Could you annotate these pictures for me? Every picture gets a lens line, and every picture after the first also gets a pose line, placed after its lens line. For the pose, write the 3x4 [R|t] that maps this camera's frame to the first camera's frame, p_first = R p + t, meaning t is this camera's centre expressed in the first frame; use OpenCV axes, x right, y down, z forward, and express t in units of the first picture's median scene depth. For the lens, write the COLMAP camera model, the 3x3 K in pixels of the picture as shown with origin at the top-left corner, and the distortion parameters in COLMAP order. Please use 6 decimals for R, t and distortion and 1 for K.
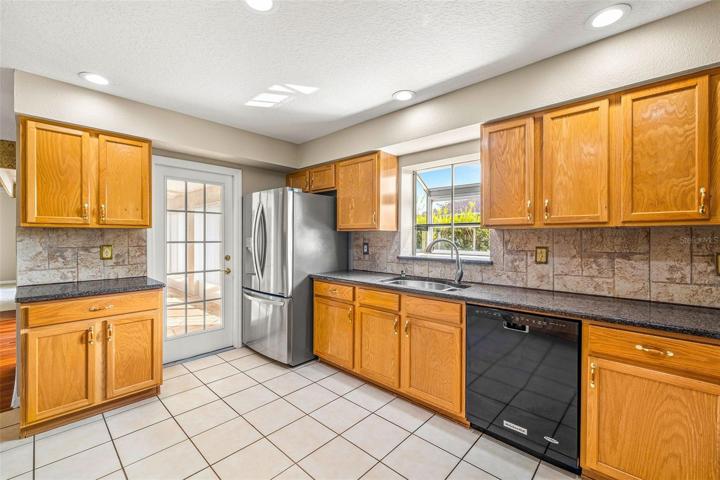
lens RADIAL K [[303.3, 0, 361.0], [0, 303.3, 235.1], [0, 0, 1]] dist [0.003260, 0.000126]
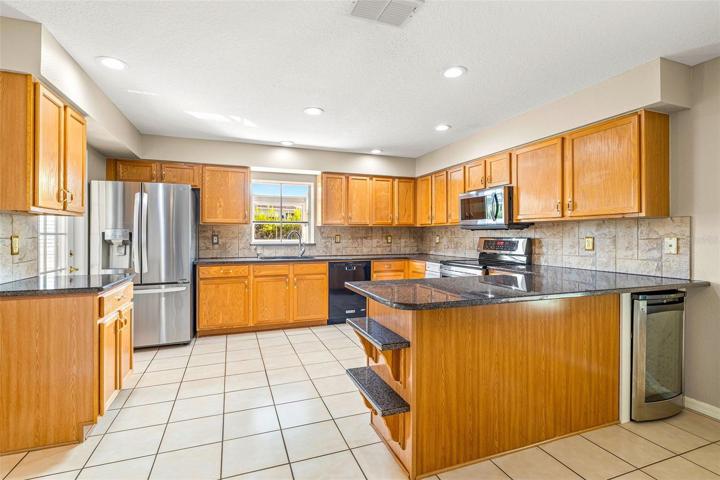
lens RADIAL K [[335.2, 0, 354.9], [0, 335.2, 235.3], [0, 0, 1]] dist [-0.001112, -0.000322]
pose [[0.456872, -0.001816, 0.889531, -1.334529], [-0.002849, 0.999990, 0.003505, 0.030853], [-0.889528, -0.004136, 0.456862, -0.152780]]
